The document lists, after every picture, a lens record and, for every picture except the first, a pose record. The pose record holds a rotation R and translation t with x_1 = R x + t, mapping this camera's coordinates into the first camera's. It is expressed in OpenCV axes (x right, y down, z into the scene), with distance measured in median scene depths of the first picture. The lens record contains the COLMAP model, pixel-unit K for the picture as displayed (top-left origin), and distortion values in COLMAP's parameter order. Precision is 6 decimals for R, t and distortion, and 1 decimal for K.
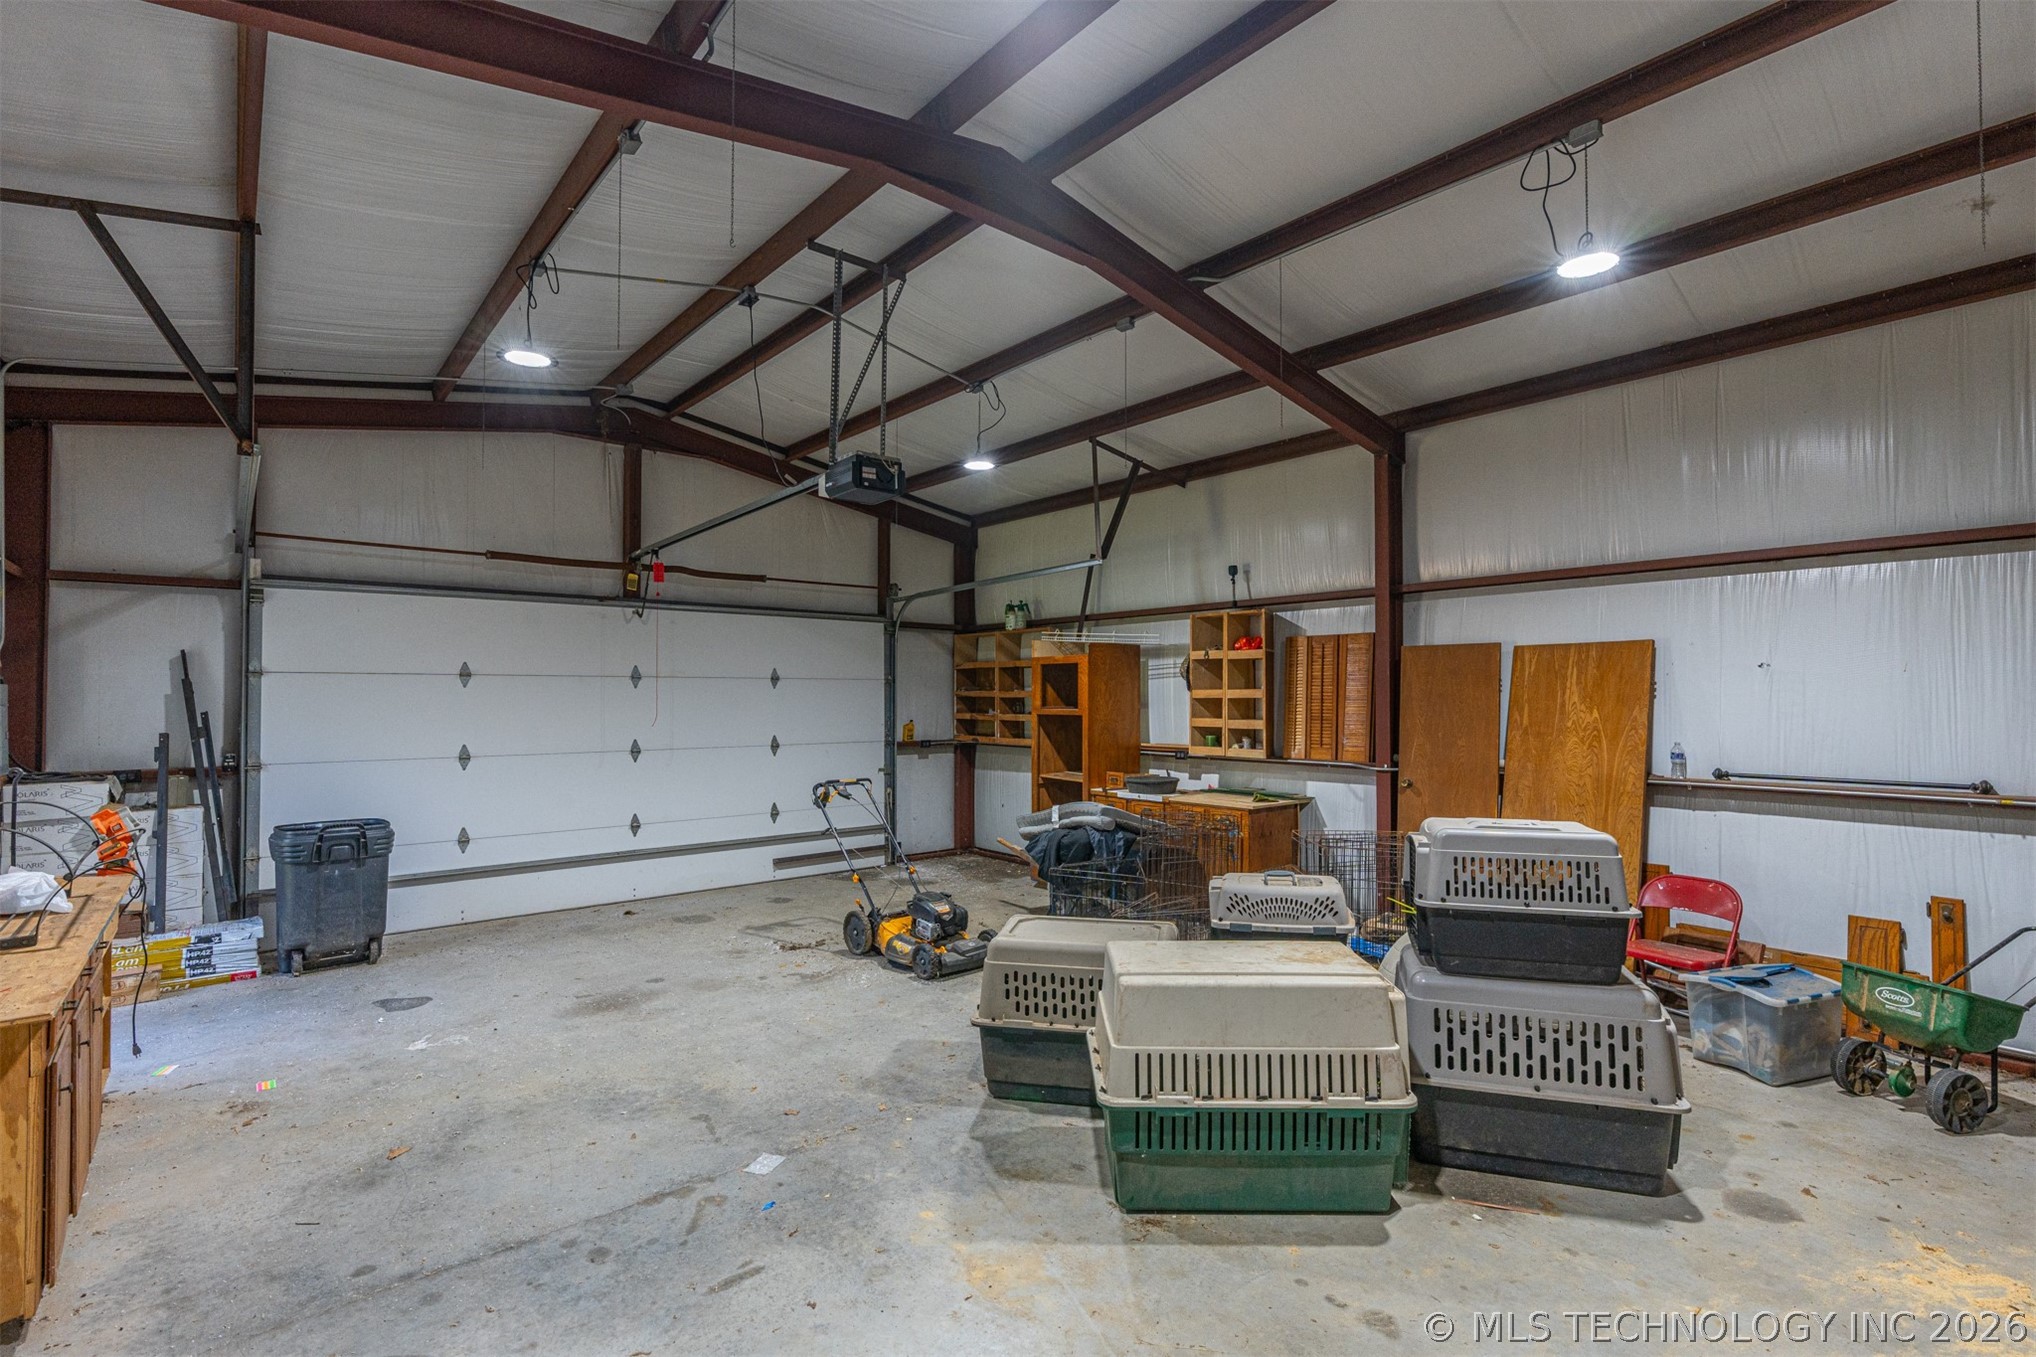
lens RADIAL K [[929.9, 0, 1015.3], [0, 929.9, 676.4], [0, 0, 1]] dist [-0.001869, 0.001086]
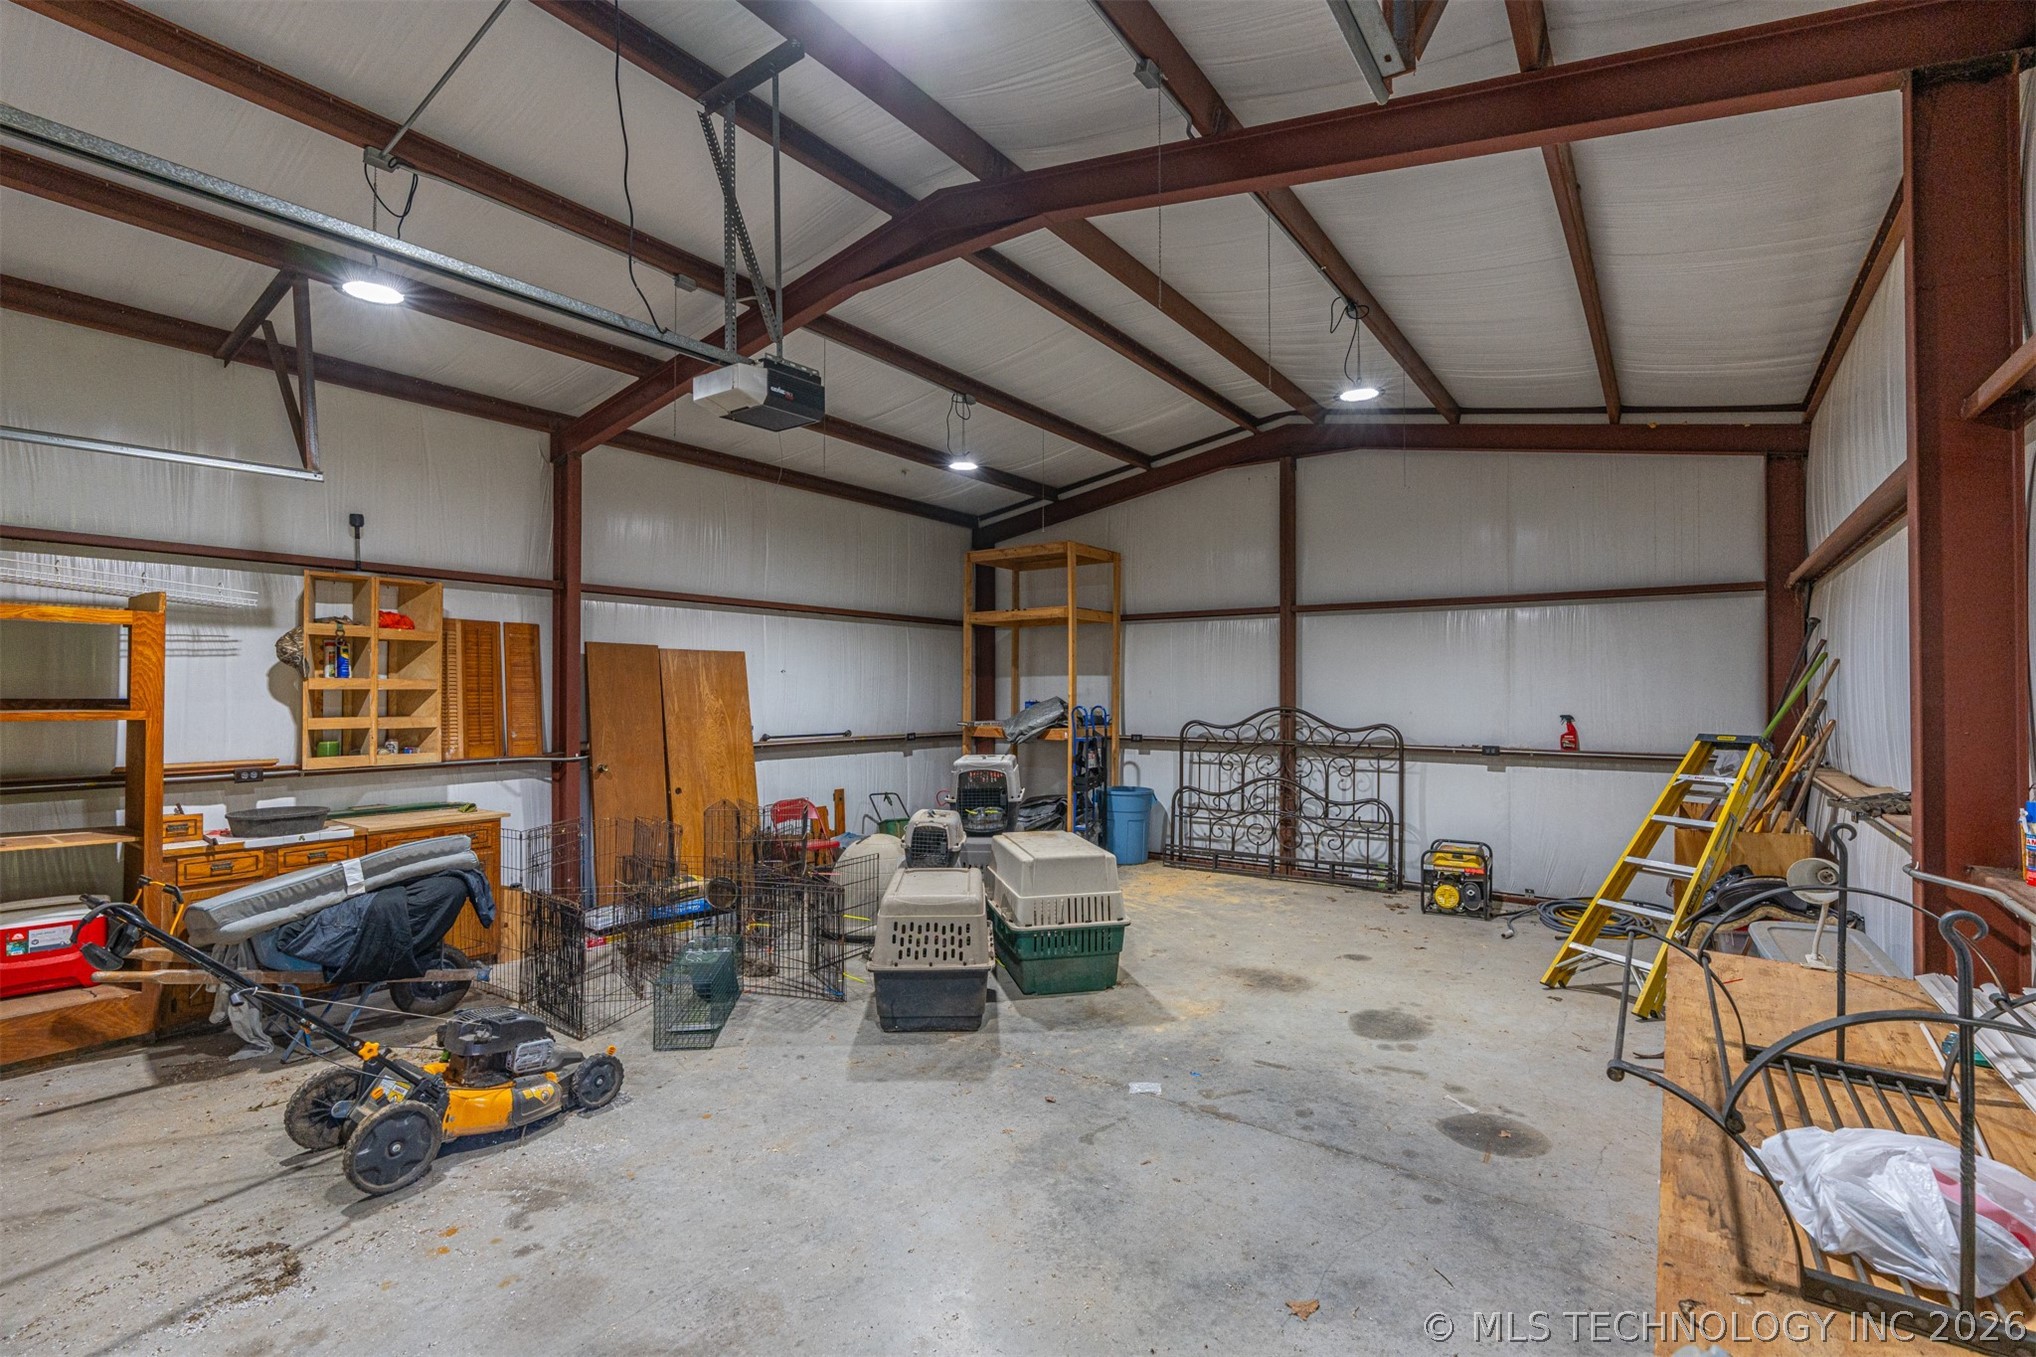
lens RADIAL K [[929.9, 0, 1015.3], [0, 929.9, 676.4], [0, 0, 1]] dist [-0.001869, 0.001086]
pose [[-0.247393, 0.015114, 0.968797, -0.877909], [-0.024006, 0.999476, -0.021723, 0.022590], [-0.968618, -0.028631, -0.246900, 0.935487]]
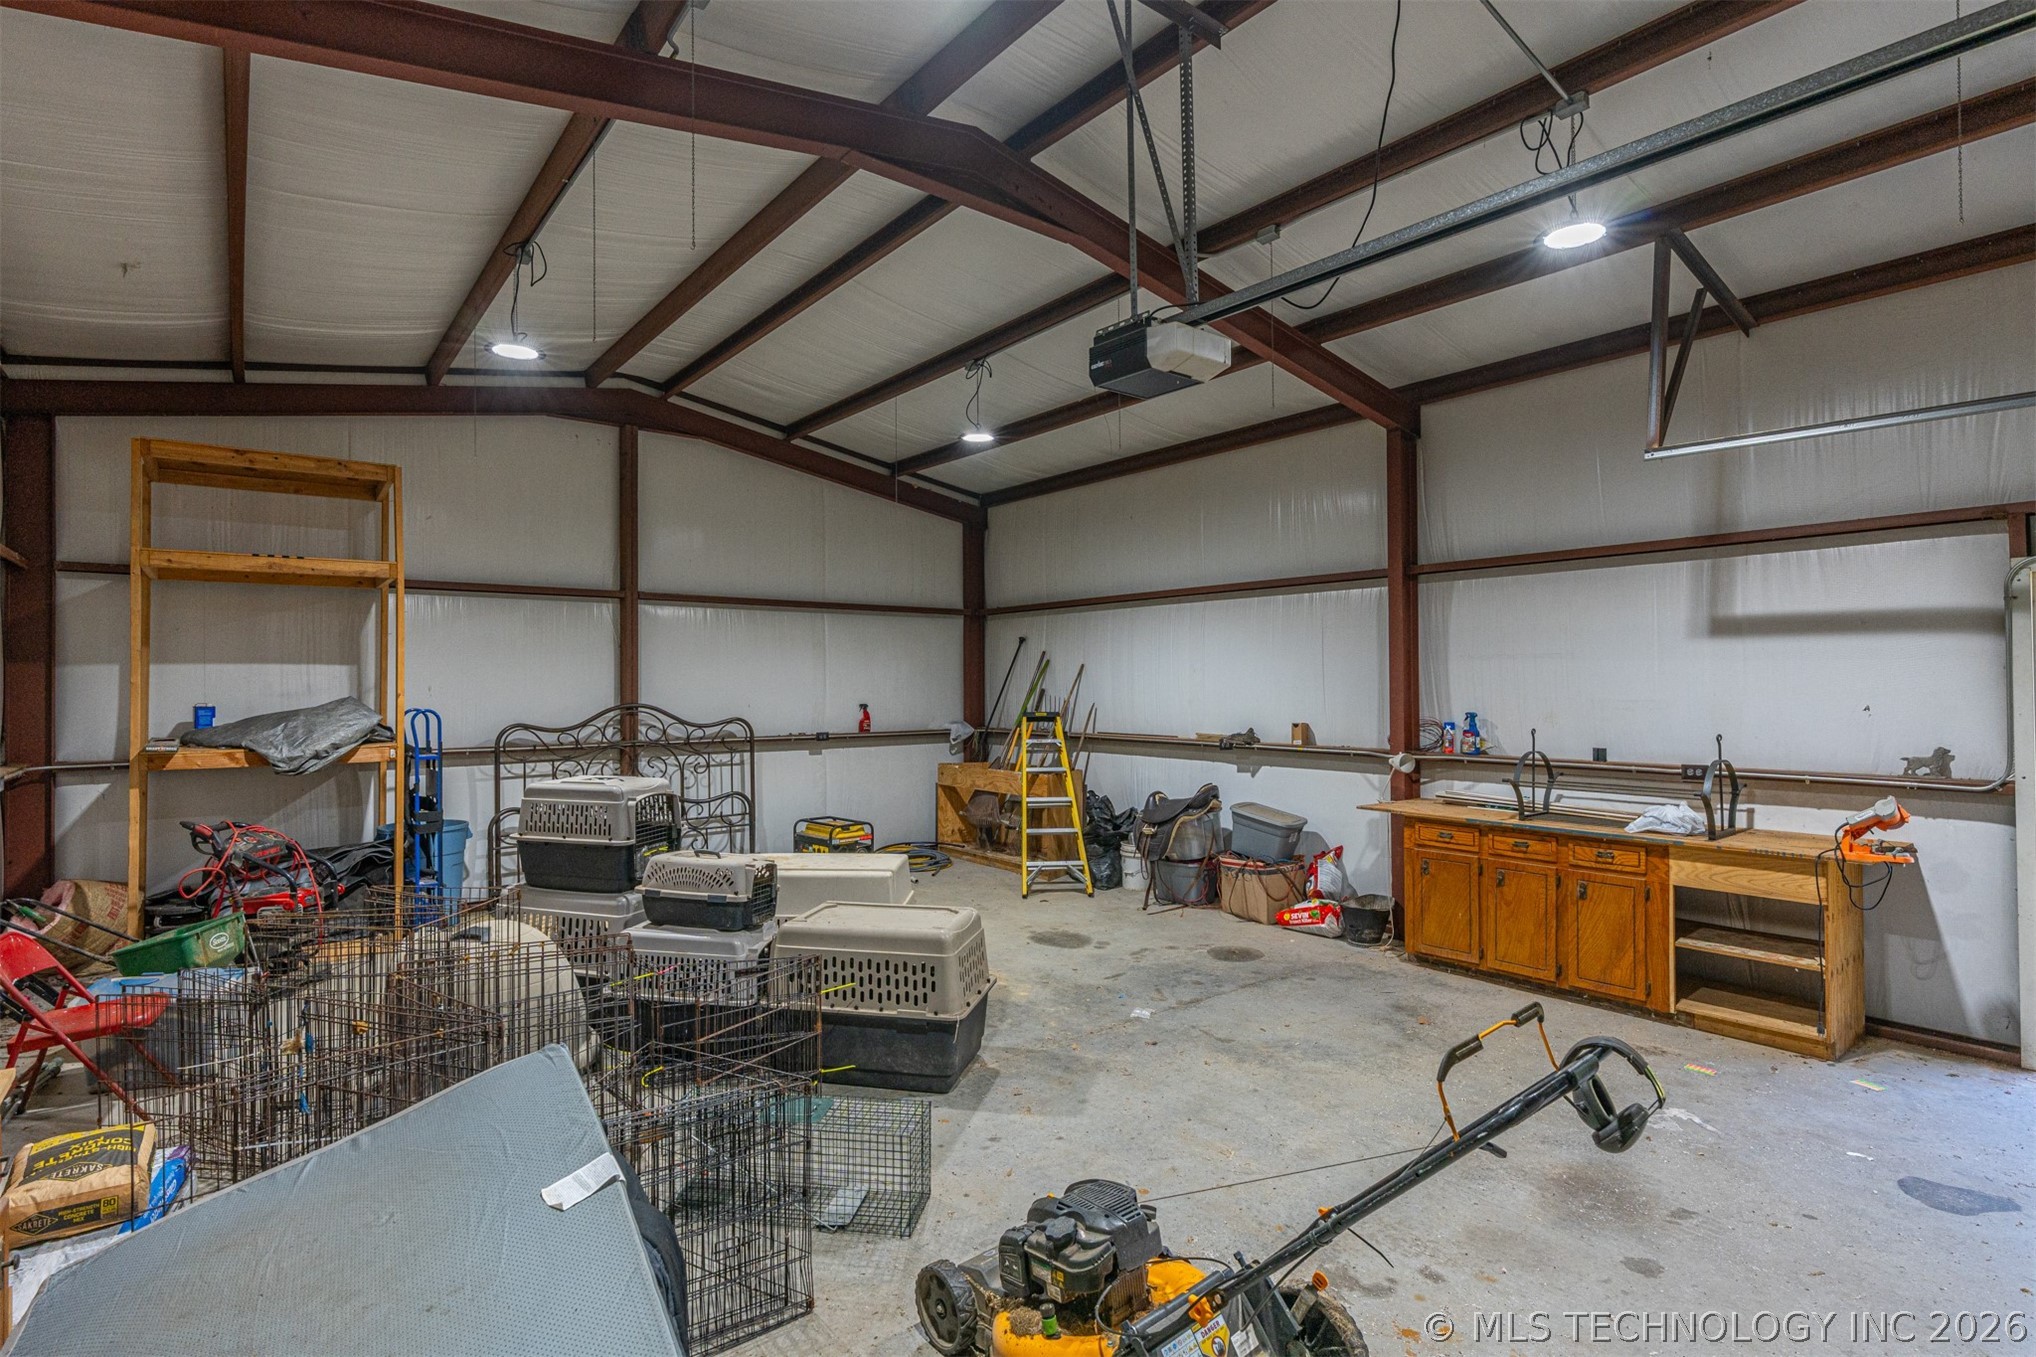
lens RADIAL K [[983.5, 0, 1046.3], [0, 983.5, 664.5], [0, 0, 1]] dist [-0.001129, 0.000080]
pose [[-0.999983, 0.004314, 0.003809, -0.083873], [0.004146, 0.999067, -0.042984, 0.036749], [-0.003991, -0.042968, -0.999068, 1.613305]]
